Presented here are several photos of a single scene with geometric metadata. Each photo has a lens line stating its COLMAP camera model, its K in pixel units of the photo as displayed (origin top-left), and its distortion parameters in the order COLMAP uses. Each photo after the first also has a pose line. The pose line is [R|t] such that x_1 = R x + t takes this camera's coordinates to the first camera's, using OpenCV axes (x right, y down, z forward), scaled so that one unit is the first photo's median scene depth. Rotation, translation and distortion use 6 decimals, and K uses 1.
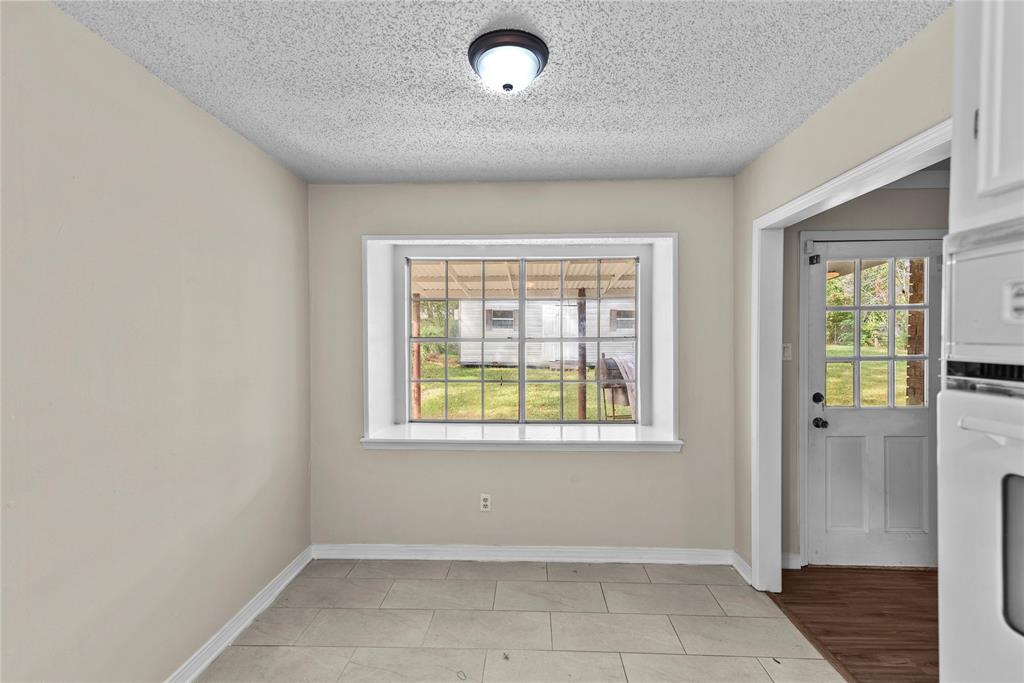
lens RADIAL K [[467.7, 0, 515.4], [0, 467.7, 340.4], [0, 0, 1]] dist [0.021821, -0.000072]
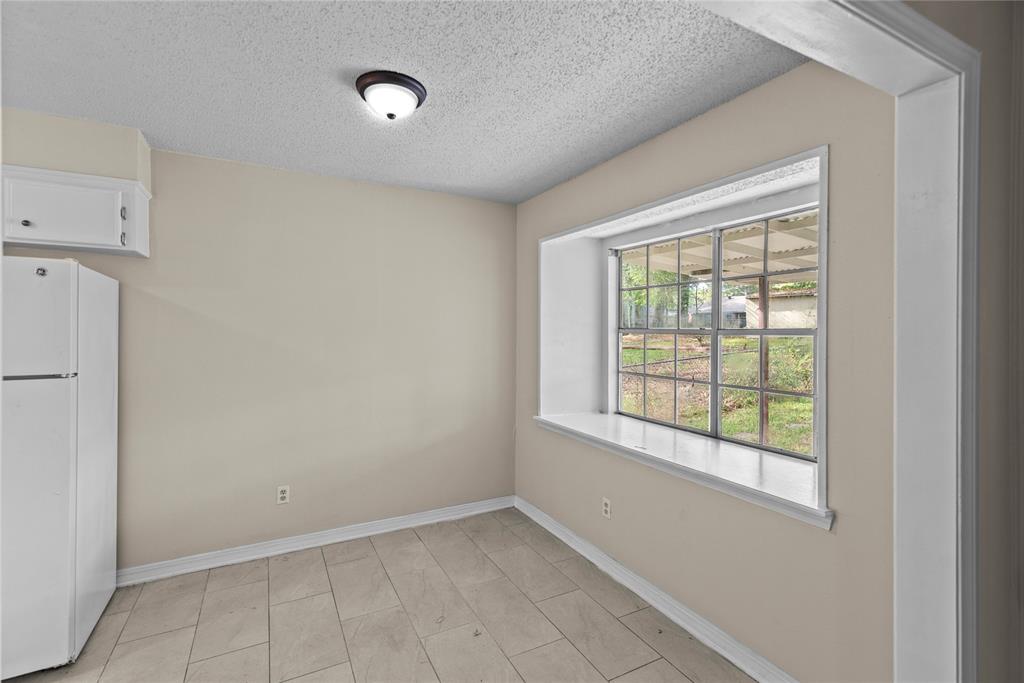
lens RADIAL K [[467.7, 0, 514.8], [0, 467.7, 331.7], [0, 0, 1]] dist [0.021821, -0.000072]
pose [[0.513776, 0.011416, -0.857848, 0.665381], [-0.017652, 0.999840, 0.002733, 0.000623], [0.857743, 0.013739, 0.513896, 0.387282]]
